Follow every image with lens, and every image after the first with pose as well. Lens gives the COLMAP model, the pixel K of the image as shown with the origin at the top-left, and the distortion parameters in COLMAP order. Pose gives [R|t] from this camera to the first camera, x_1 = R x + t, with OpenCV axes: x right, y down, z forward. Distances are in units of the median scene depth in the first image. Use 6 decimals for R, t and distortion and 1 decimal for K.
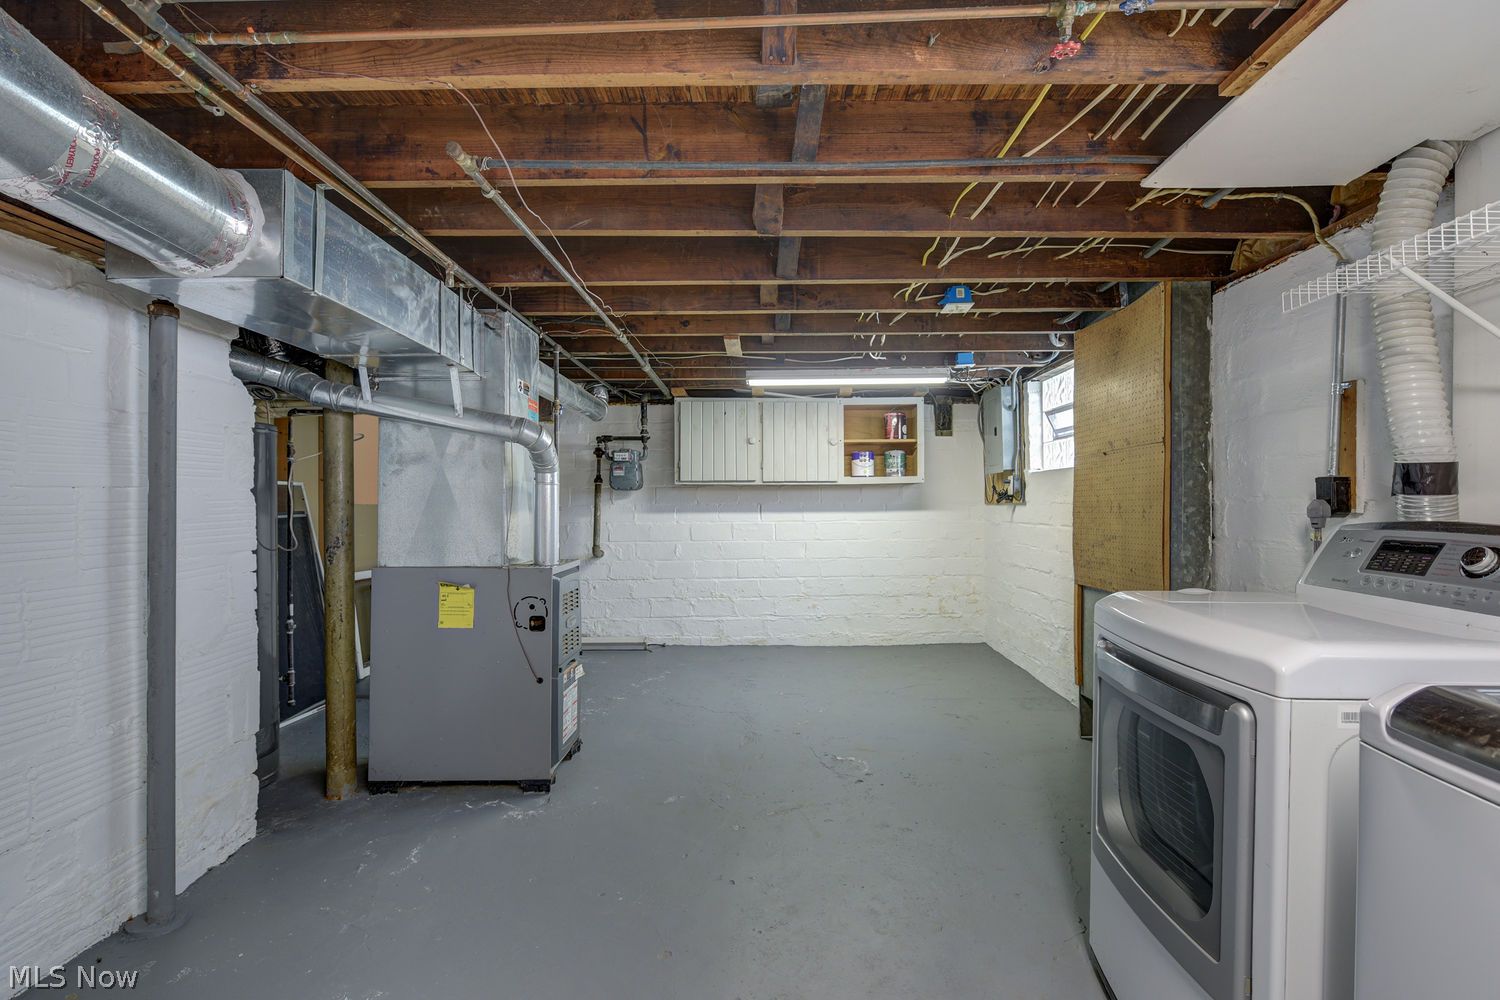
lens RADIAL K [[747.7, 0, 750.0], [0, 747.7, 500.0], [0, 0, 1]] dist [0.000410, 0.000043]
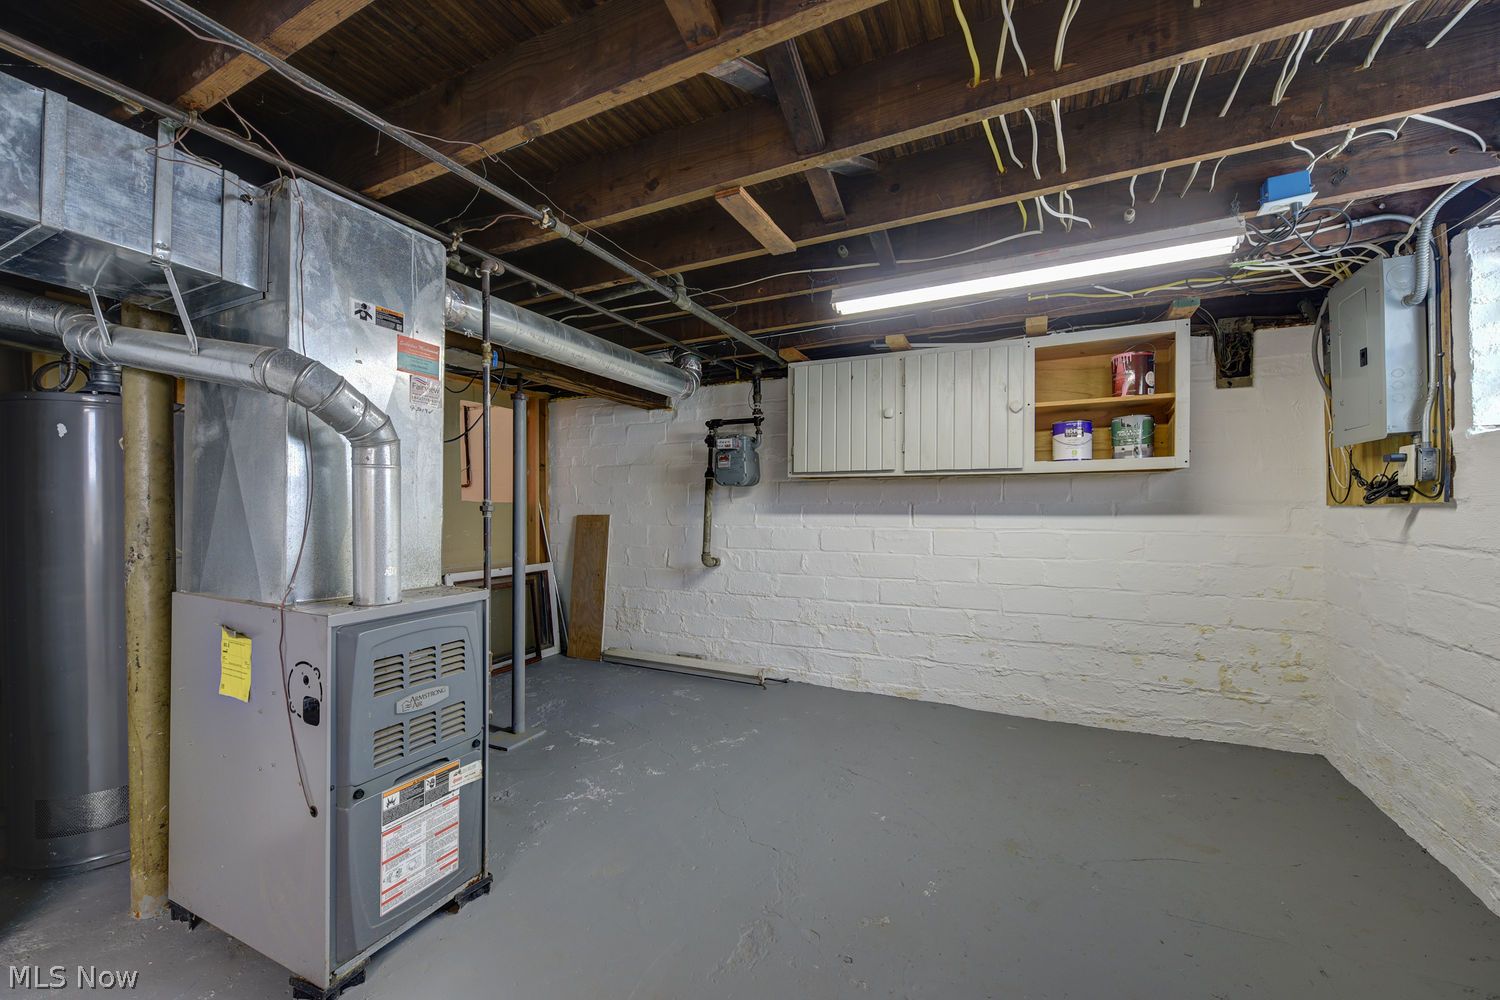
lens RADIAL K [[589.2, 0, 744.6], [0, 589.2, 508.7], [0, 0, 1]] dist [-0.001542, 0.000186]
pose [[0.900129, 0.007521, -0.435558, 0.120649], [-0.001777, 0.999906, 0.013592, 0.003093], [0.435619, -0.011461, 0.900058, 0.435679]]
